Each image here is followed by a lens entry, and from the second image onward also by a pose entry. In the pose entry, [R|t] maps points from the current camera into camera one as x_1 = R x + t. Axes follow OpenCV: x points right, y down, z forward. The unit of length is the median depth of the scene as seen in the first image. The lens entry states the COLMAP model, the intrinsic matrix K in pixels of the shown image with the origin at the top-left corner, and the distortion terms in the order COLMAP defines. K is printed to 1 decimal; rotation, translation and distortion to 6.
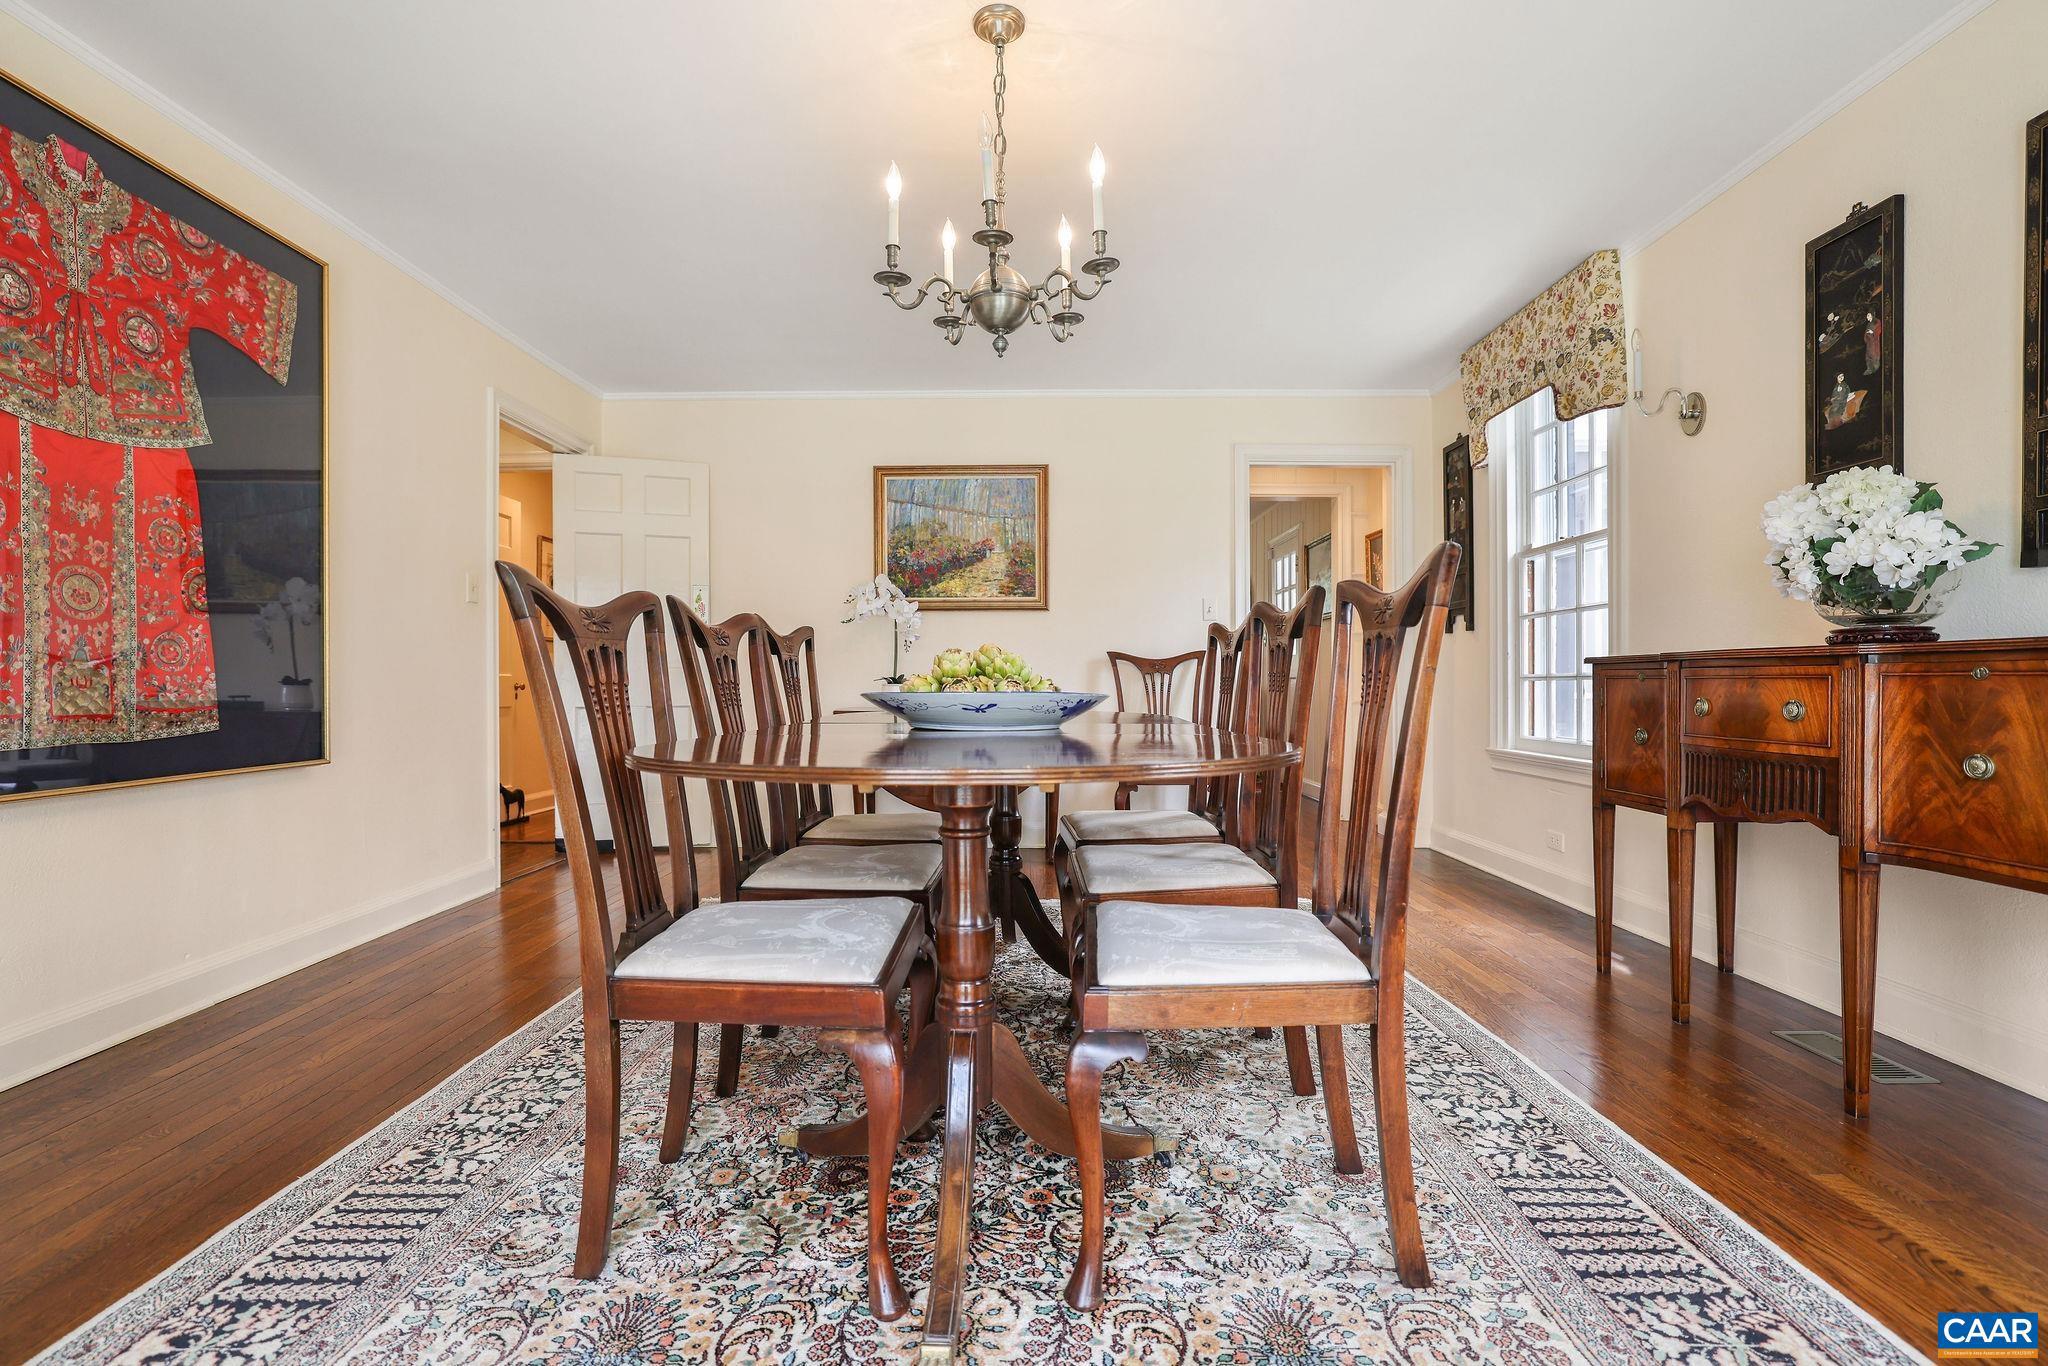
lens RADIAL K [[885.1, 0, 1024.5], [0, 885.1, 680.1], [0, 0, 1]] dist [0.000817, 0.000154]
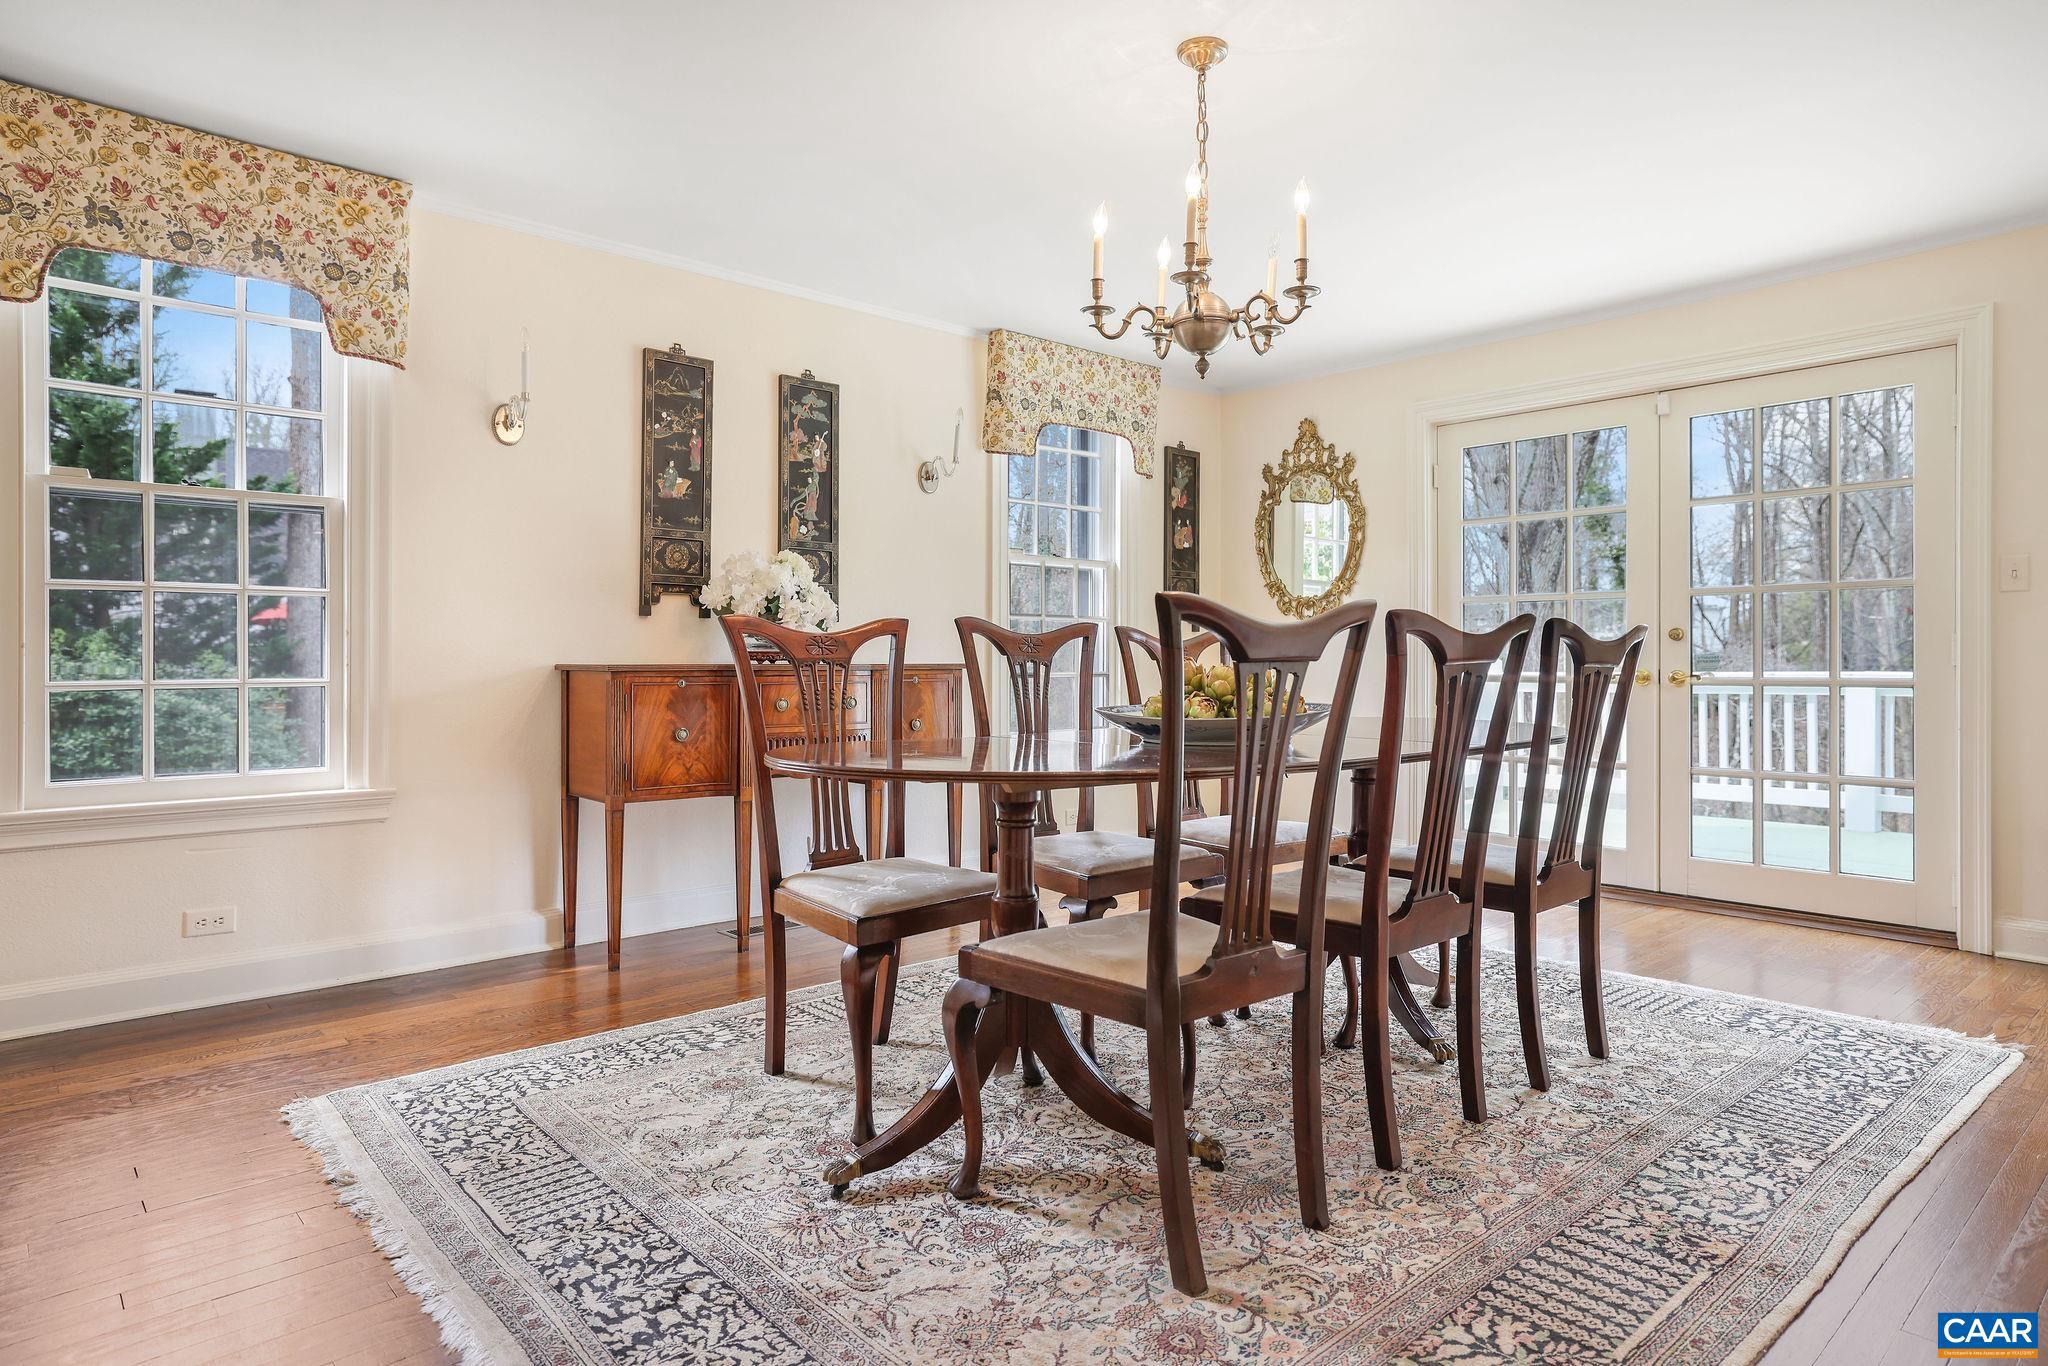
lens RADIAL K [[1178.6, 0, 1022.2], [0, 1178.6, 673.5], [0, 0, 1]] dist [-0.004235, -0.000507]
pose [[-0.663322, 0.002844, 0.748329, -1.011605], [0.008309, 0.999959, 0.003564, -0.028012], [-0.748288, 0.008582, -0.663319, 2.313397]]
